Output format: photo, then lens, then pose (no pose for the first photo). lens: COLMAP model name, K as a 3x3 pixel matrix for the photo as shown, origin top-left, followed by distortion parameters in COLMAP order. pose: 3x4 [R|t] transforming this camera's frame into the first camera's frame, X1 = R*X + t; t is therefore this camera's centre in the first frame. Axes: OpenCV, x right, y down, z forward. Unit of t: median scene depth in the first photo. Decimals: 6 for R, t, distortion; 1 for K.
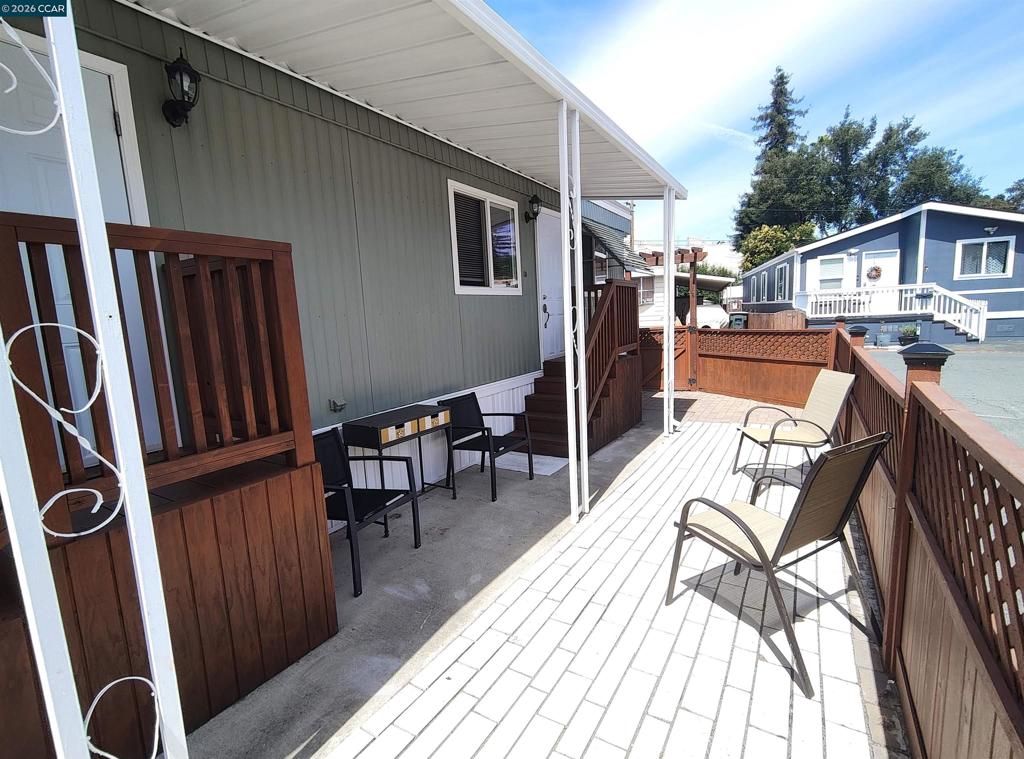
lens RADIAL K [[471.7, 0, 509.4], [0, 471.7, 378.7], [0, 0, 1]] dist [0.004290, 0.001246]
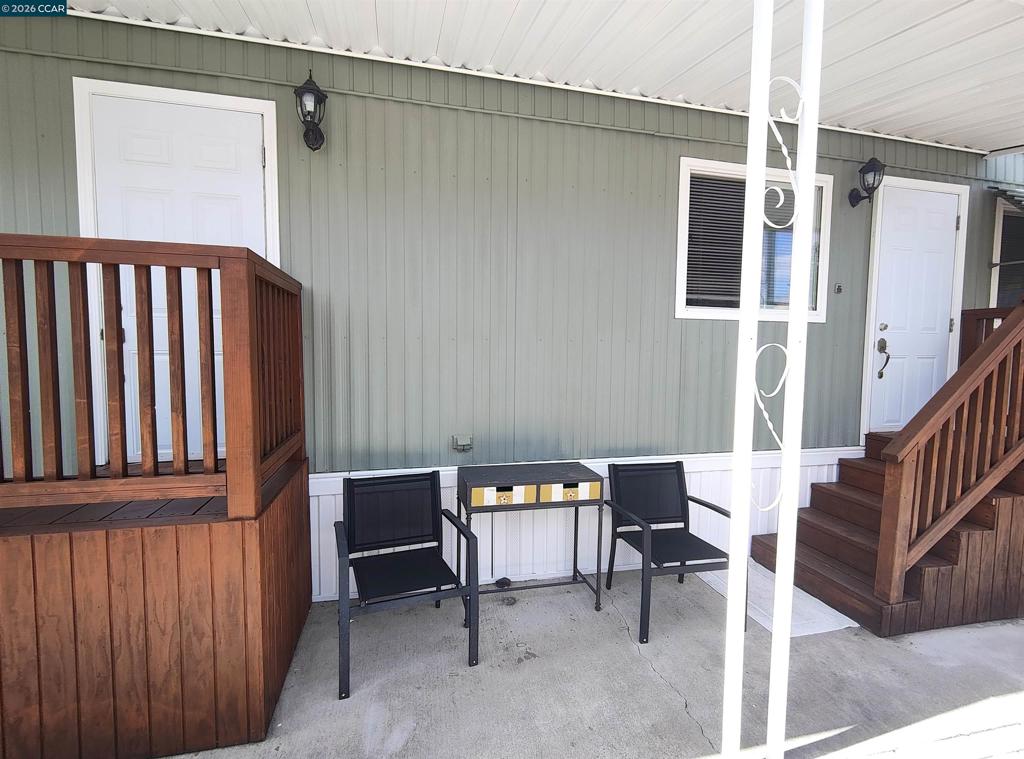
lens RADIAL K [[471.7, 0, 509.4], [0, 471.7, 378.7], [0, 0, 1]] dist [0.004290, 0.001246]
pose [[0.718524, 0.104985, -0.687533, 0.059112], [-0.140912, 0.990014, 0.003909, -0.016823], [0.681078, 0.094072, 0.726143, 0.096297]]
